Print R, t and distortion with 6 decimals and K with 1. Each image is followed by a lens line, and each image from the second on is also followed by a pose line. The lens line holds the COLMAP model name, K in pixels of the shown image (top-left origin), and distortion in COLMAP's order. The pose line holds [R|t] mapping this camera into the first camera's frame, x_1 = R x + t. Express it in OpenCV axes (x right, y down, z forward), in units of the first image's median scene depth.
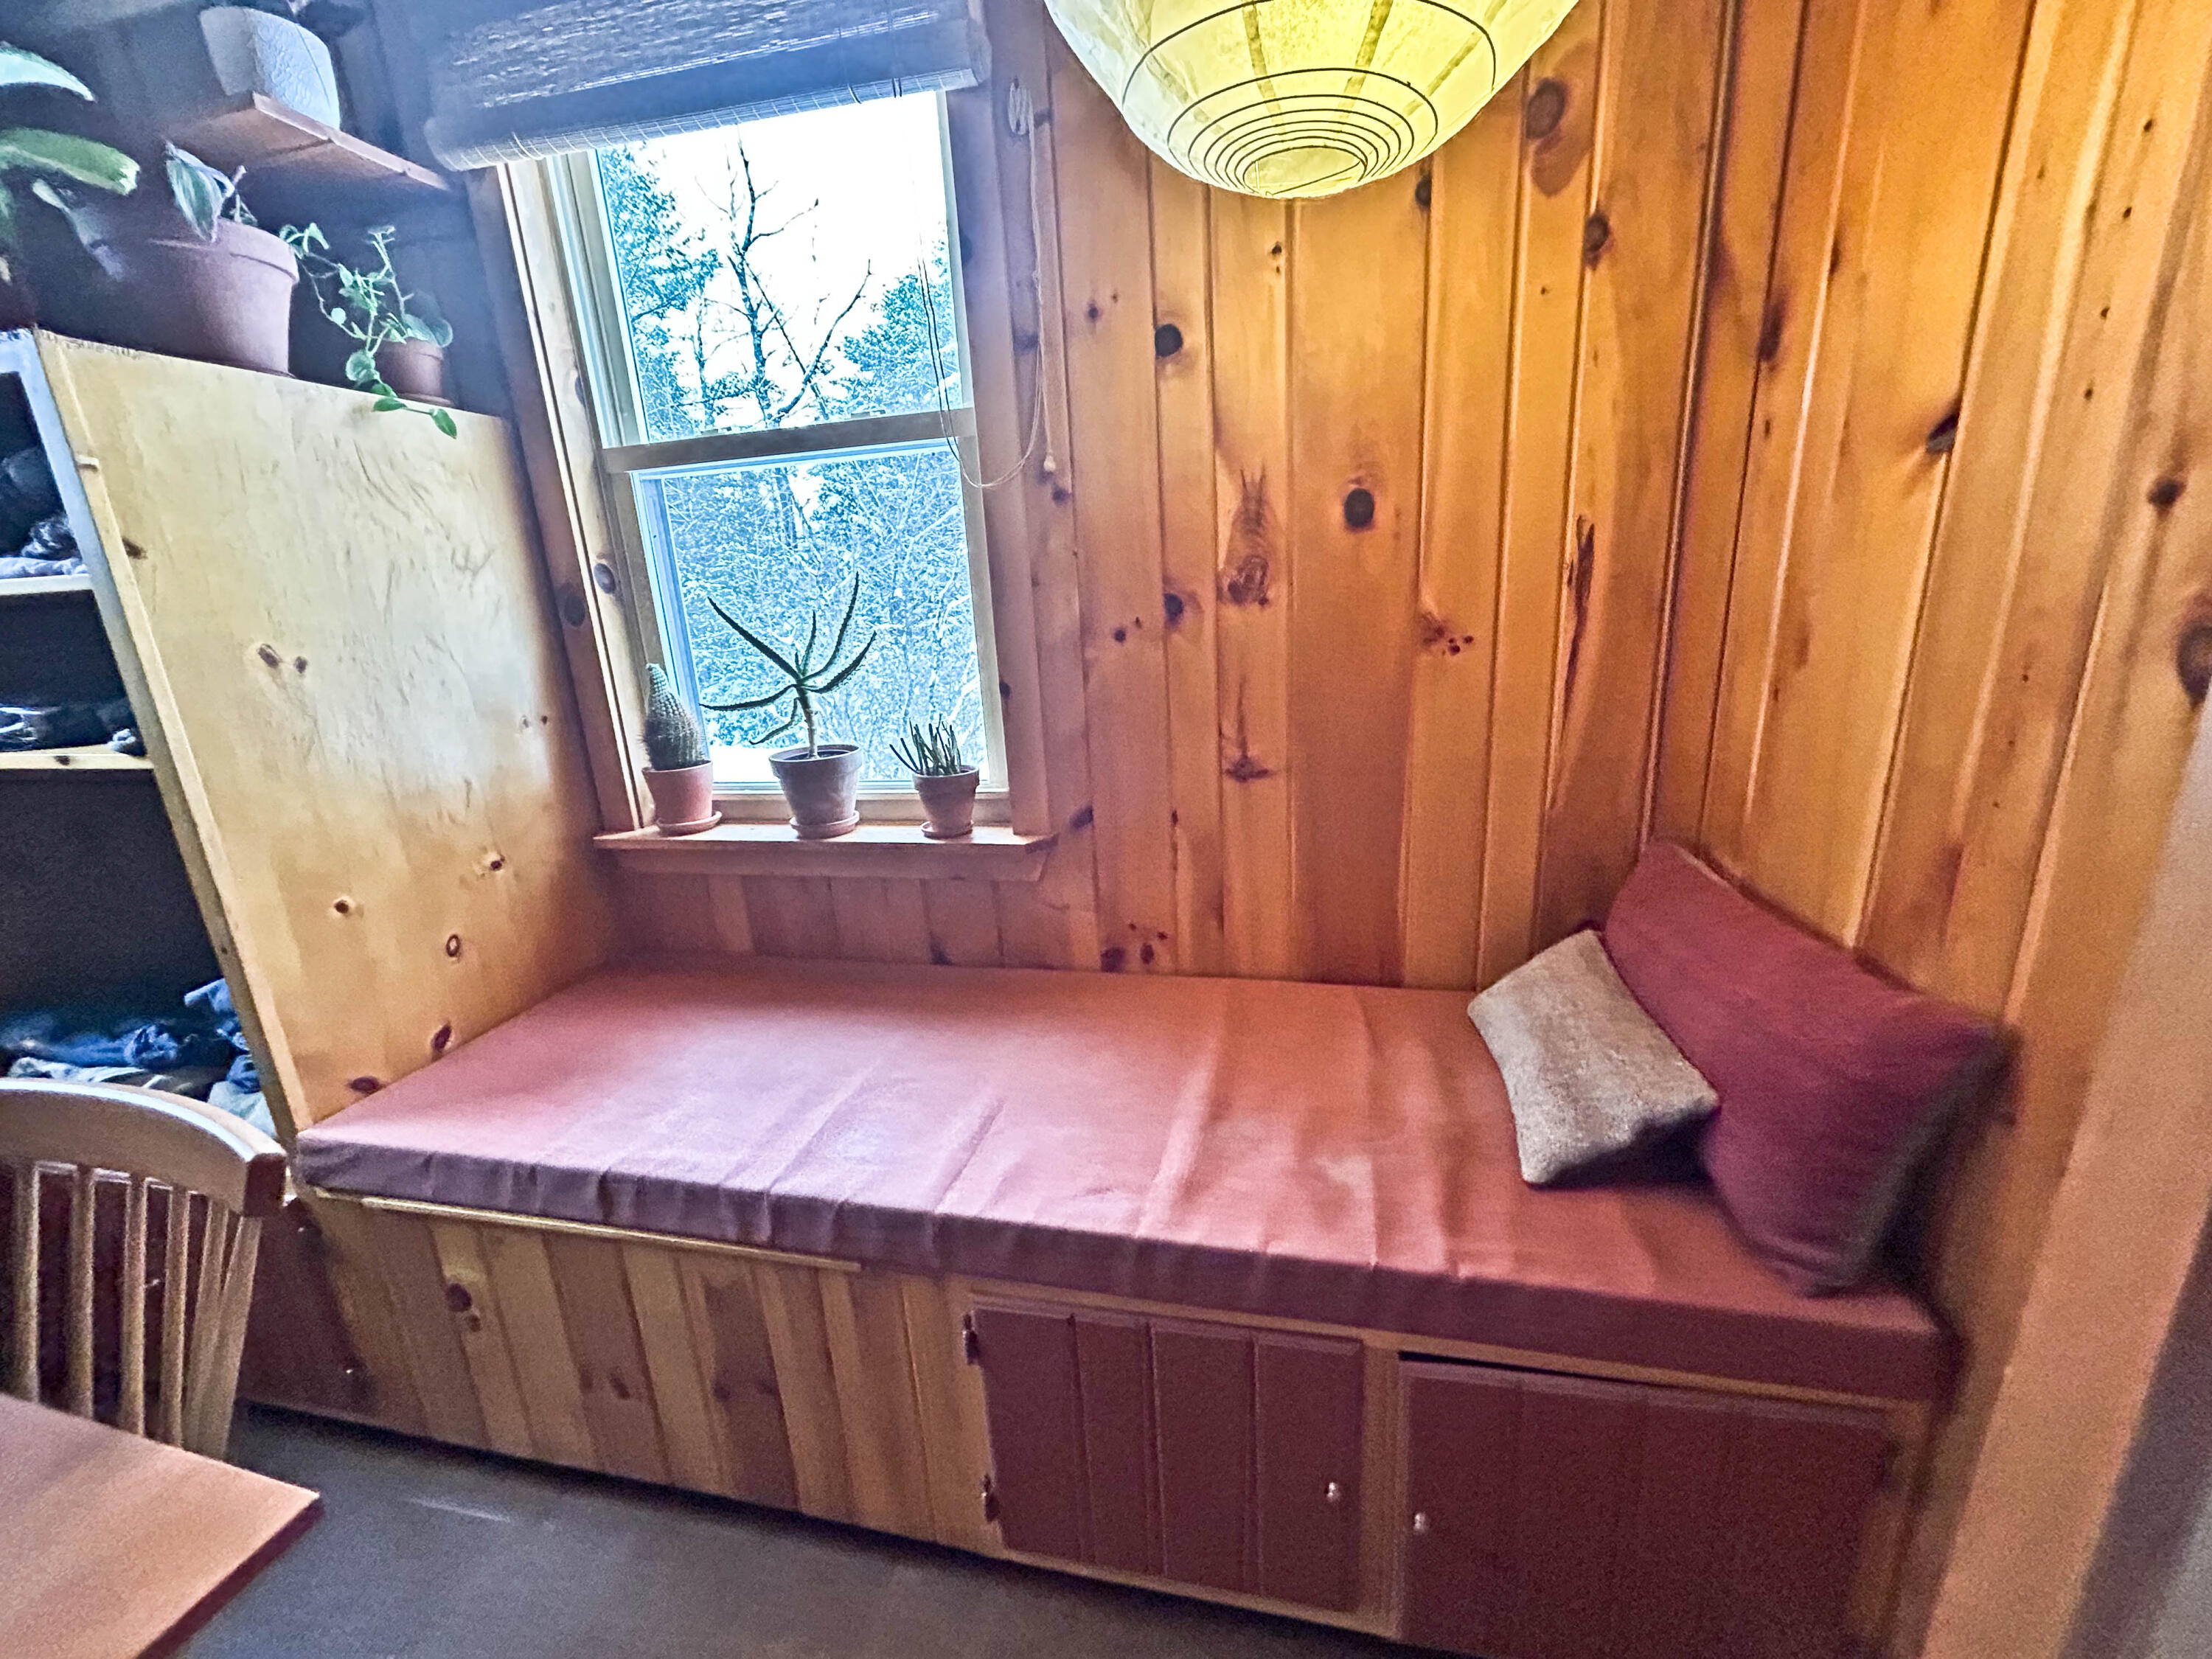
lens RADIAL K [[889.2, 0, 1105.0], [0, 889.2, 823.8], [0, 0, 1]] dist [-0.001524, 0.000778]
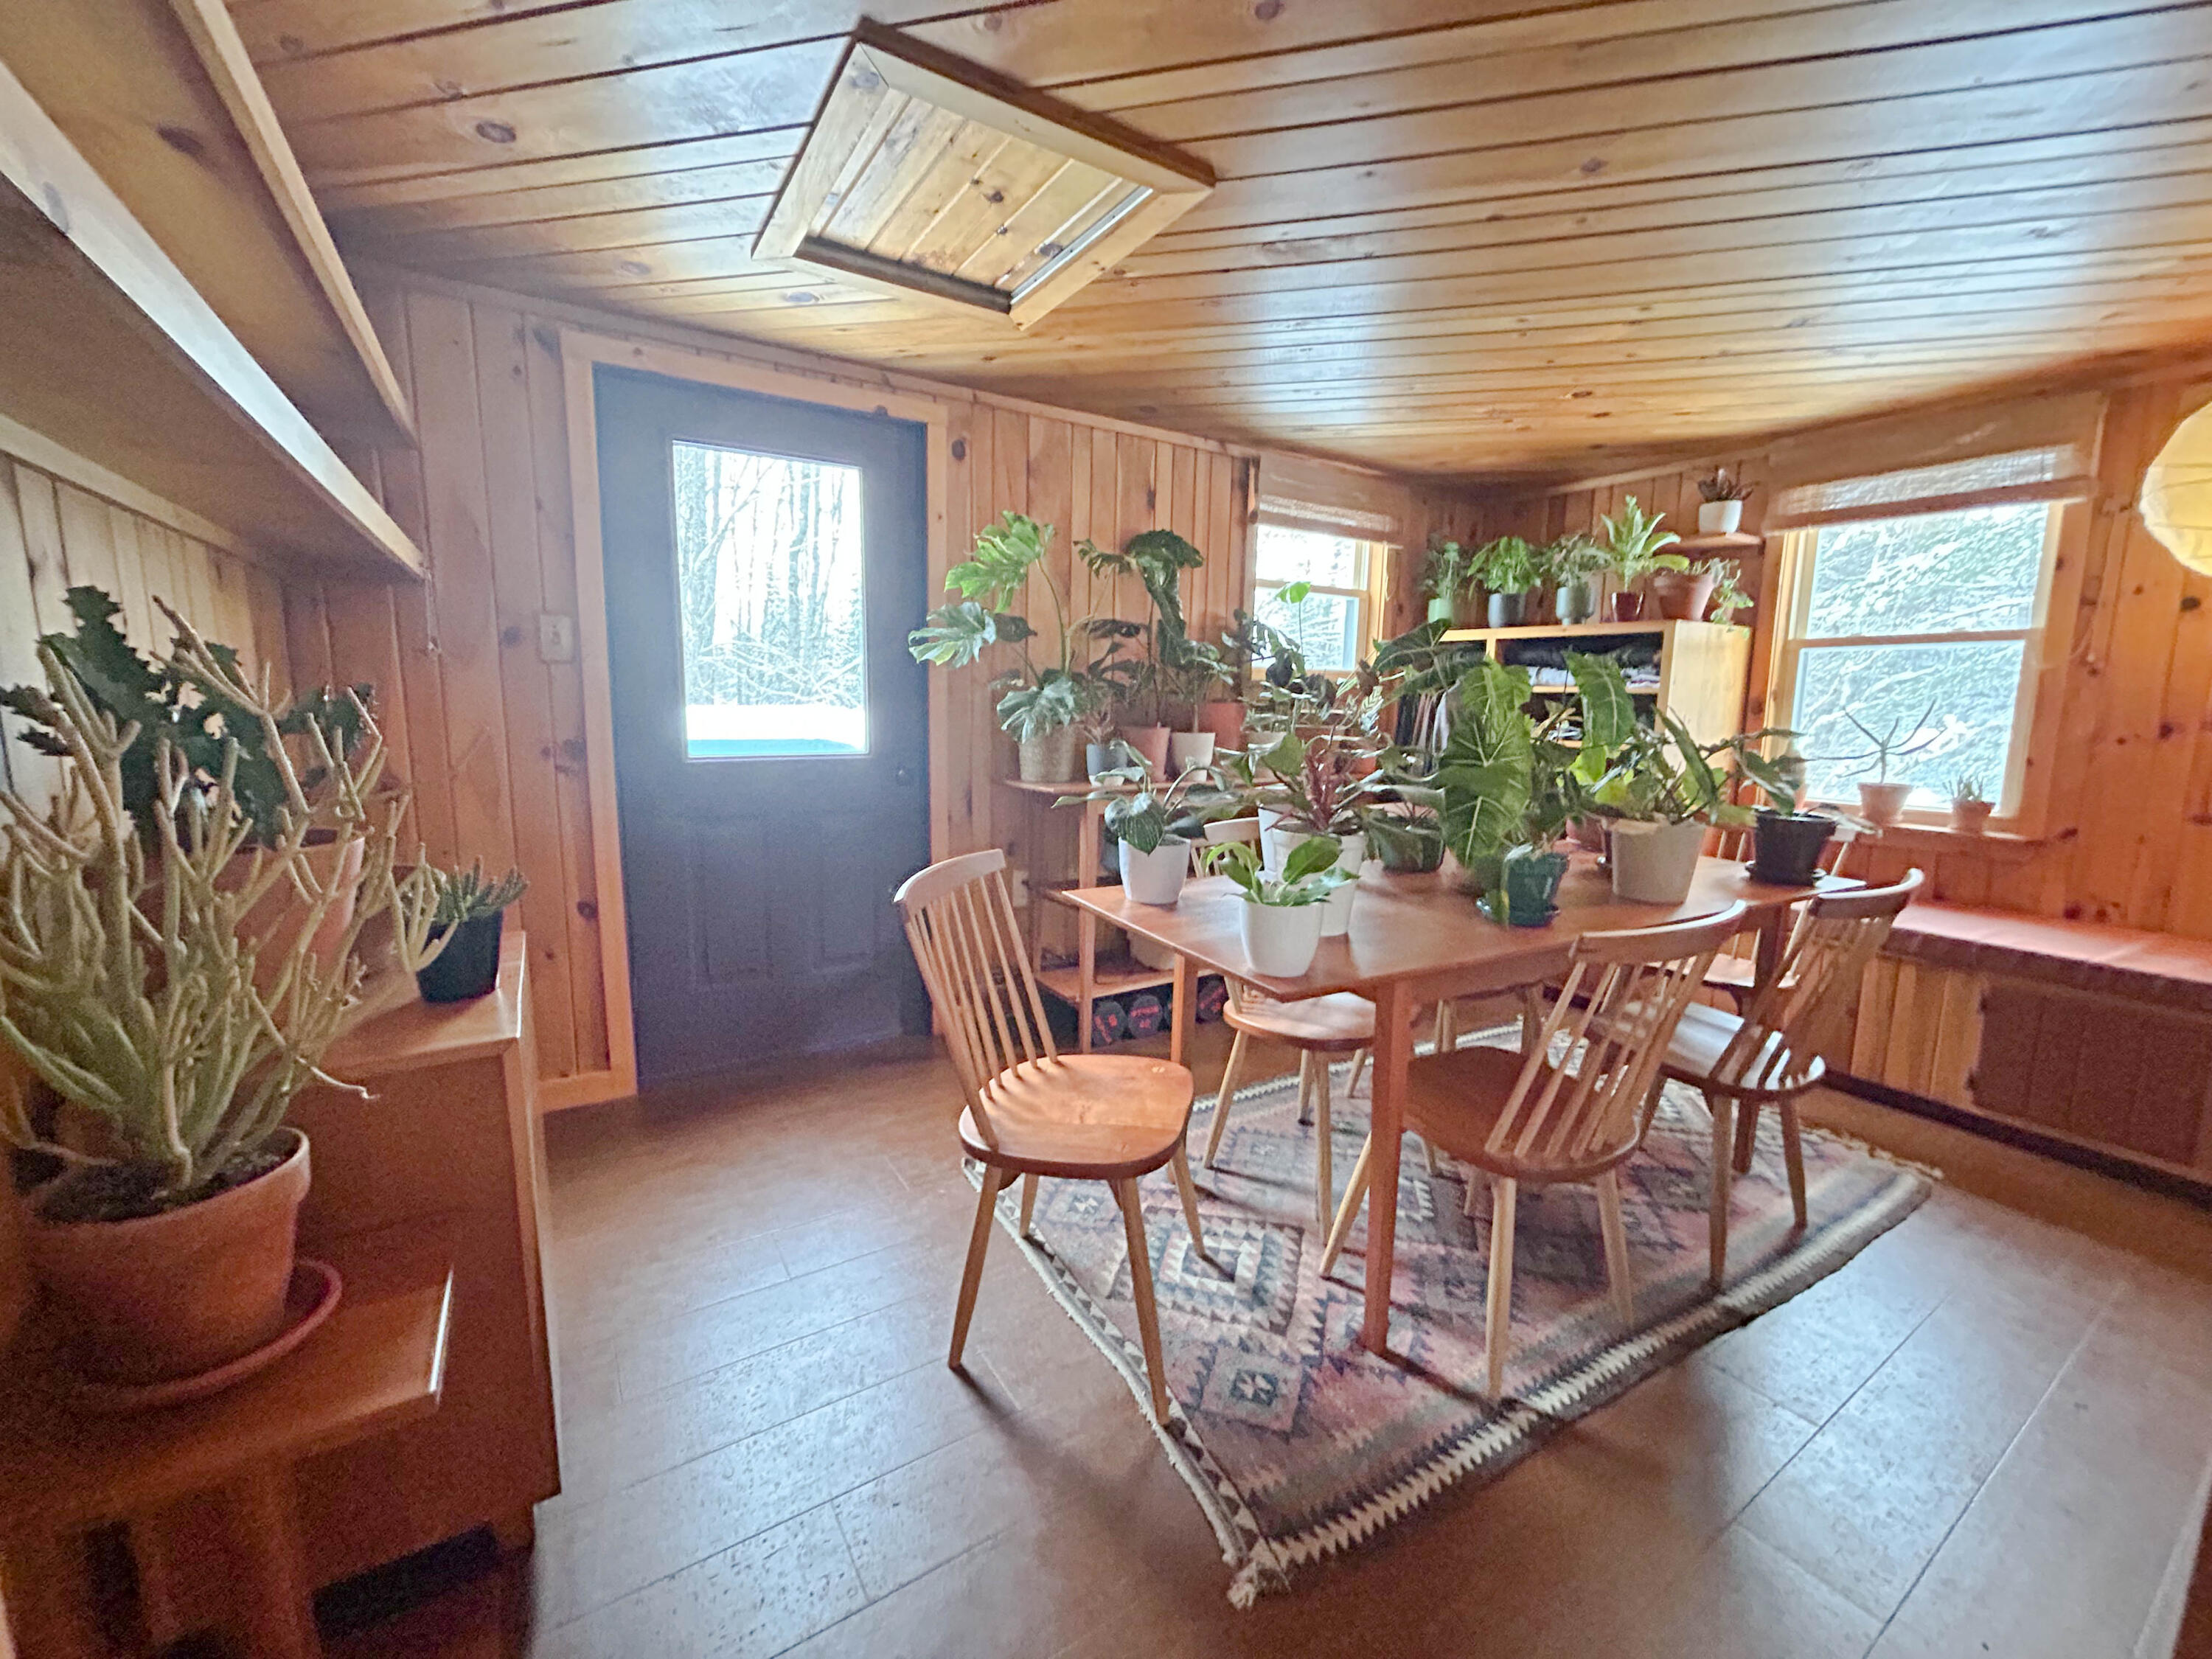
lens RADIAL K [[889.2, 0, 1106.3], [0, 889.2, 825.0], [0, 0, 1]] dist [-0.001524, 0.000778]
pose [[0.704874, 0.161656, -0.690666, -0.174323], [-0.236985, 0.971405, -0.014495, 0.517695], [0.668573, 0.173895, 0.723028, -1.853890]]
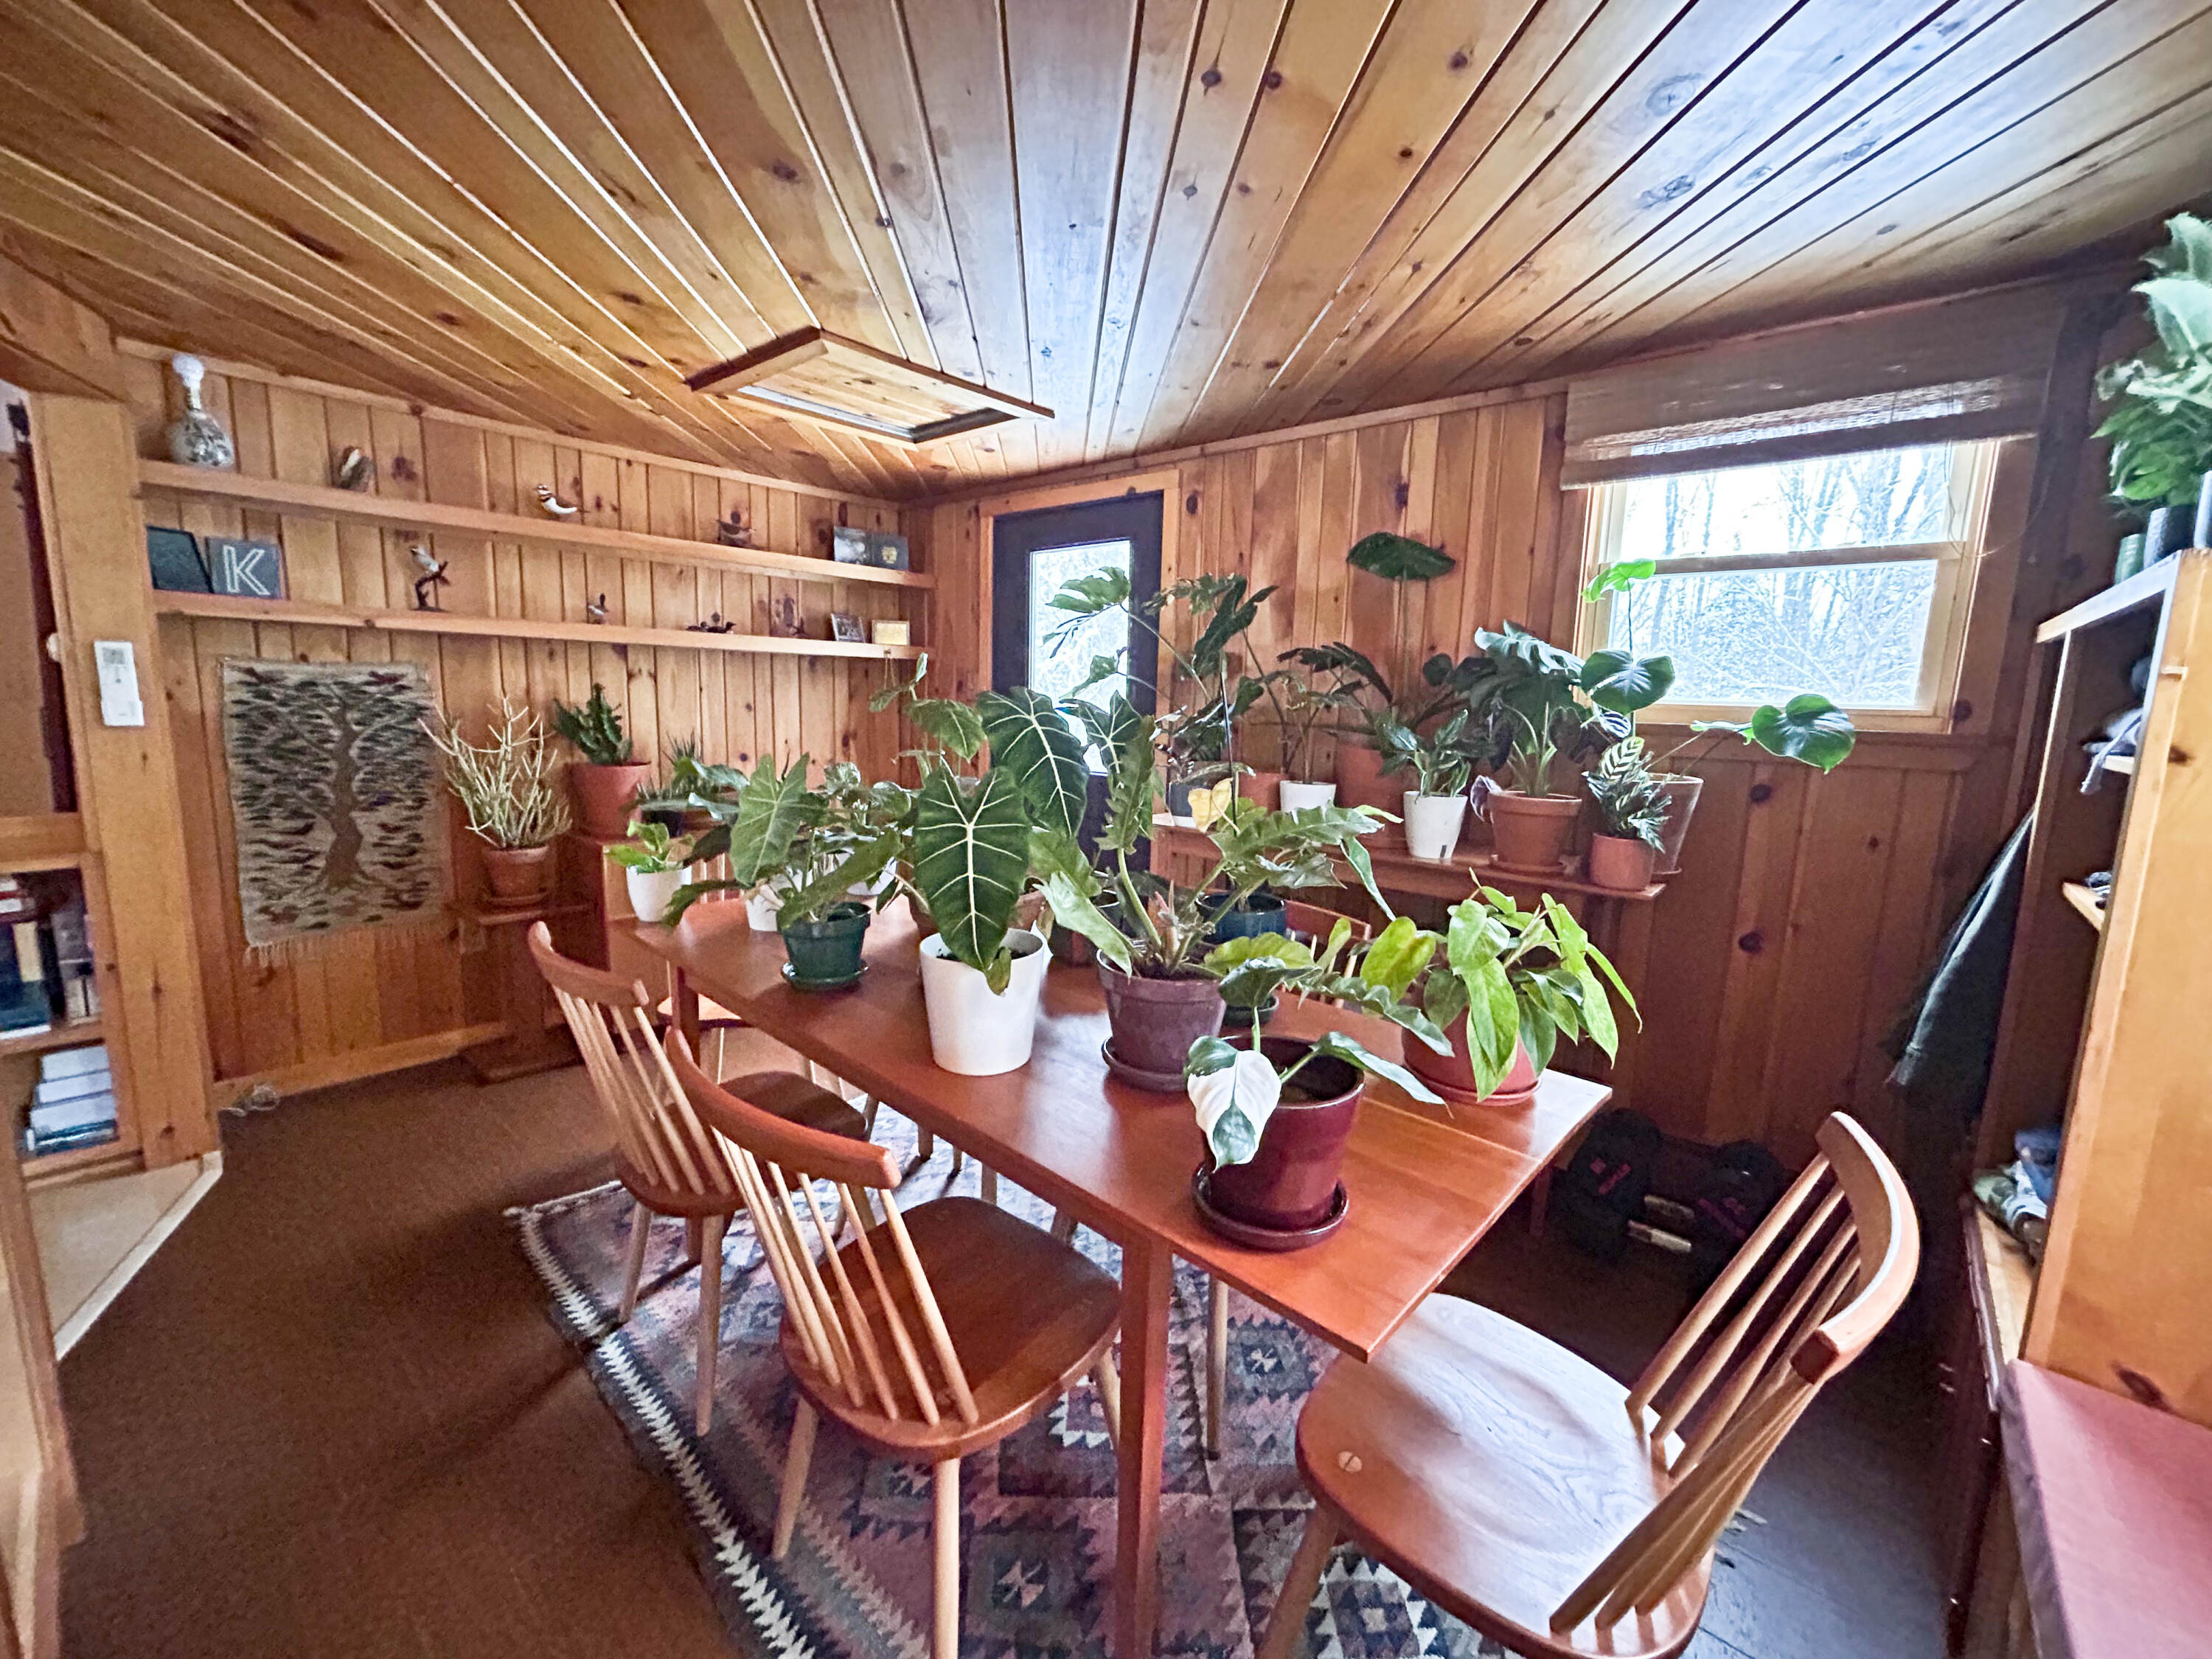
lens RADIAL K [[889.2, 0, 1100.2], [0, 889.2, 826.6], [0, 0, 1]] dist [-0.001524, 0.000778]
pose [[-0.471222, 0.164510, -0.866537, 0.215156], [-0.240785, 0.921141, 0.305815, -0.180092], [0.848512, 0.352755, -0.394450, 0.297722]]
